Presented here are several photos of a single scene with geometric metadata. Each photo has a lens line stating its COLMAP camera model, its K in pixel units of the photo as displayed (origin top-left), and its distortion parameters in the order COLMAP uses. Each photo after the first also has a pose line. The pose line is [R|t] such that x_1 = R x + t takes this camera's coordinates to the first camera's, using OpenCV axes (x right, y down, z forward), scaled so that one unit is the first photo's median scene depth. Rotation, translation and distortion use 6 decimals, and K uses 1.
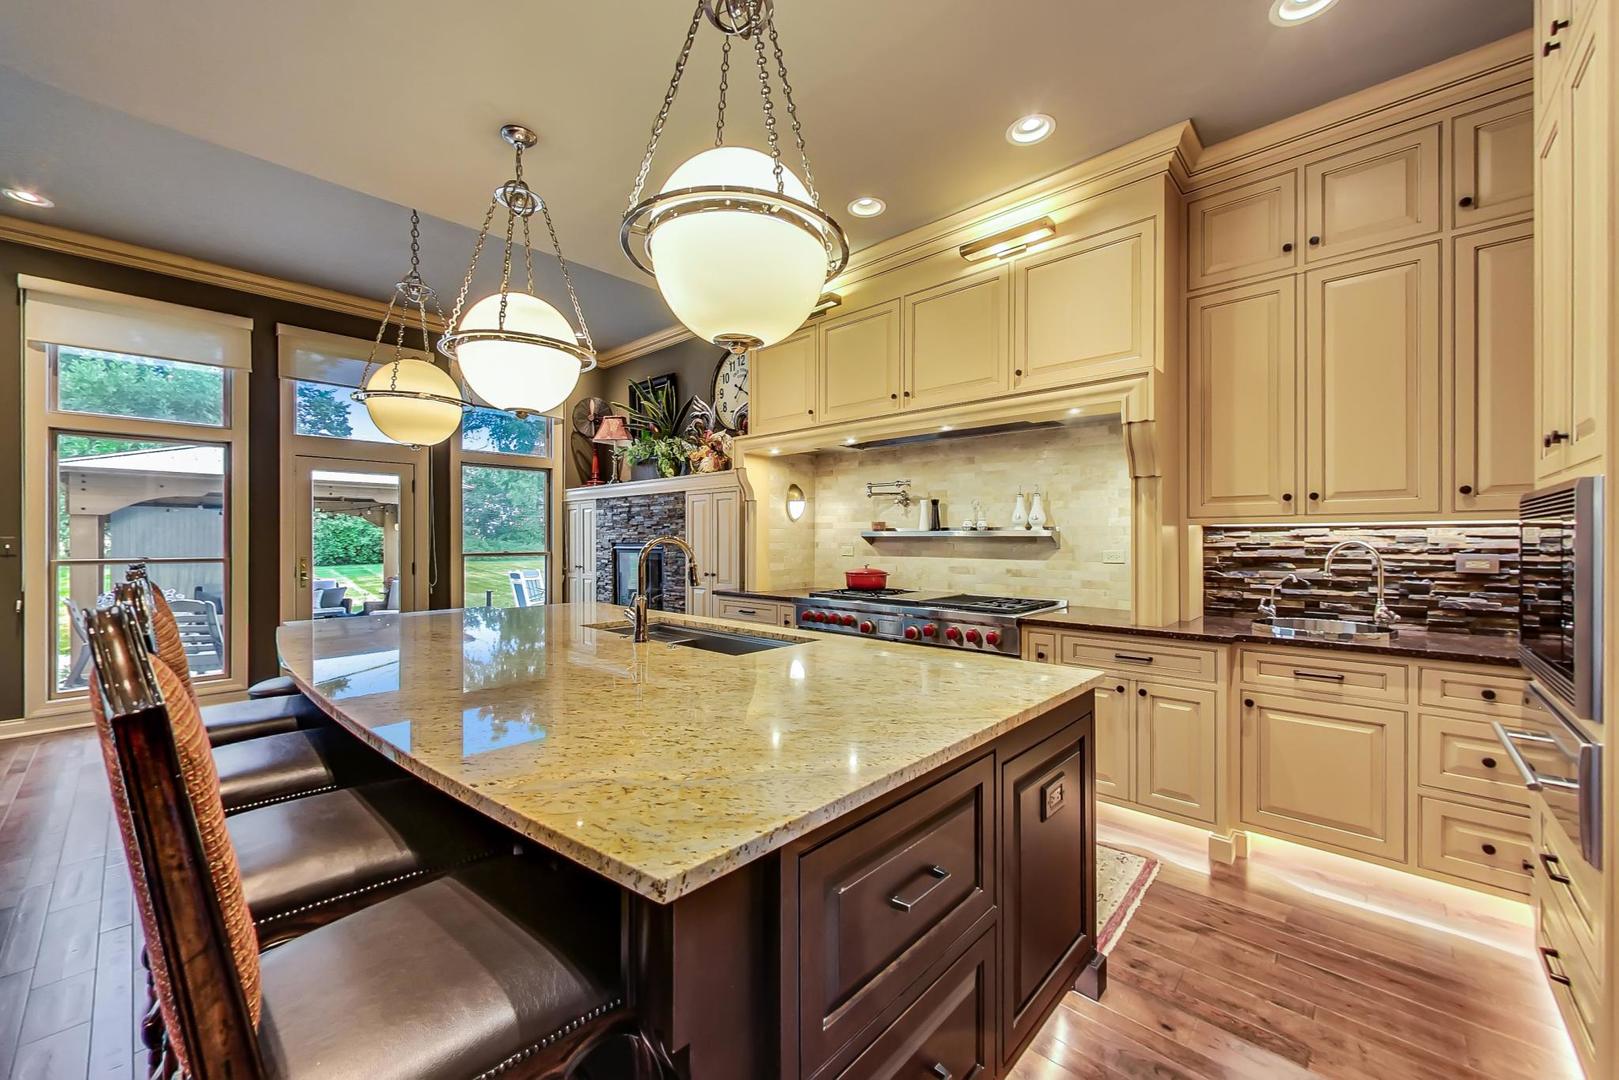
lens RADIAL K [[627.2, 0, 806.5], [0, 627.2, 537.7], [0, 0, 1]] dist [-0.001882, -0.000212]
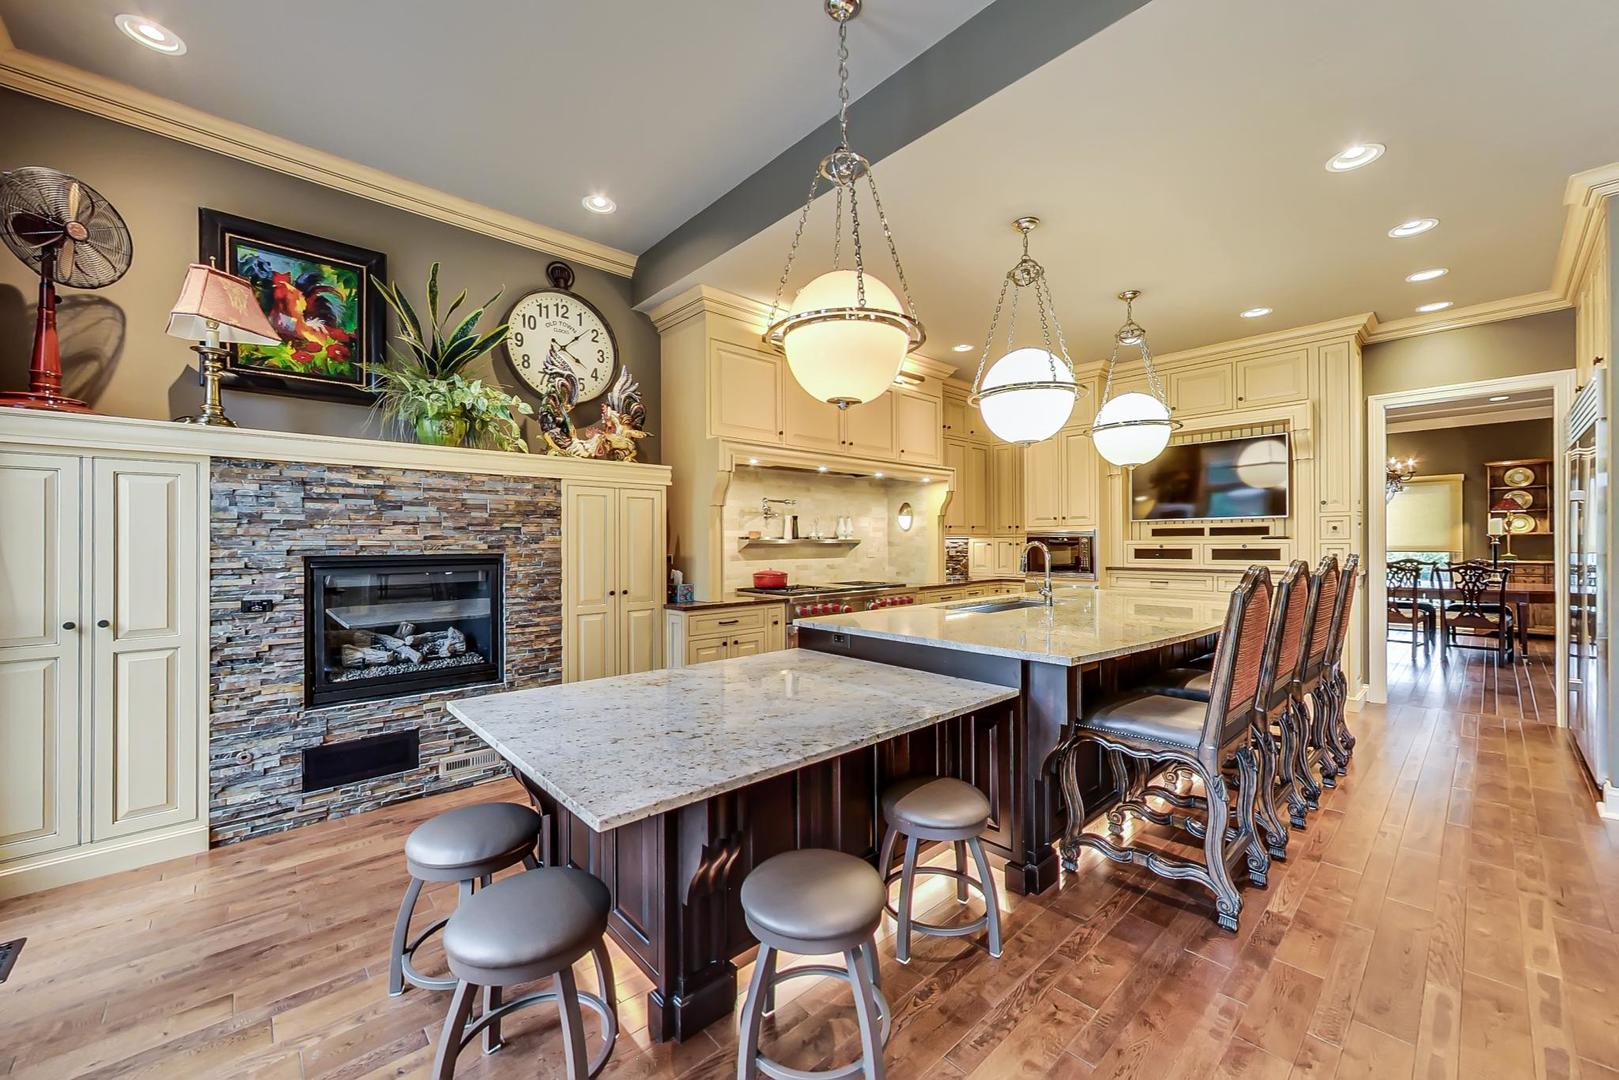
lens RADIAL K [[627.2, 0, 808.5], [0, 627.2, 540.4], [0, 0, 1]] dist [-0.001882, -0.000212]
pose [[0.080649, 0.003291, 0.996737, -1.103524], [0.002859, 0.999990, -0.003533, -0.003029], [-0.996738, 0.003135, 0.080639, 0.852522]]
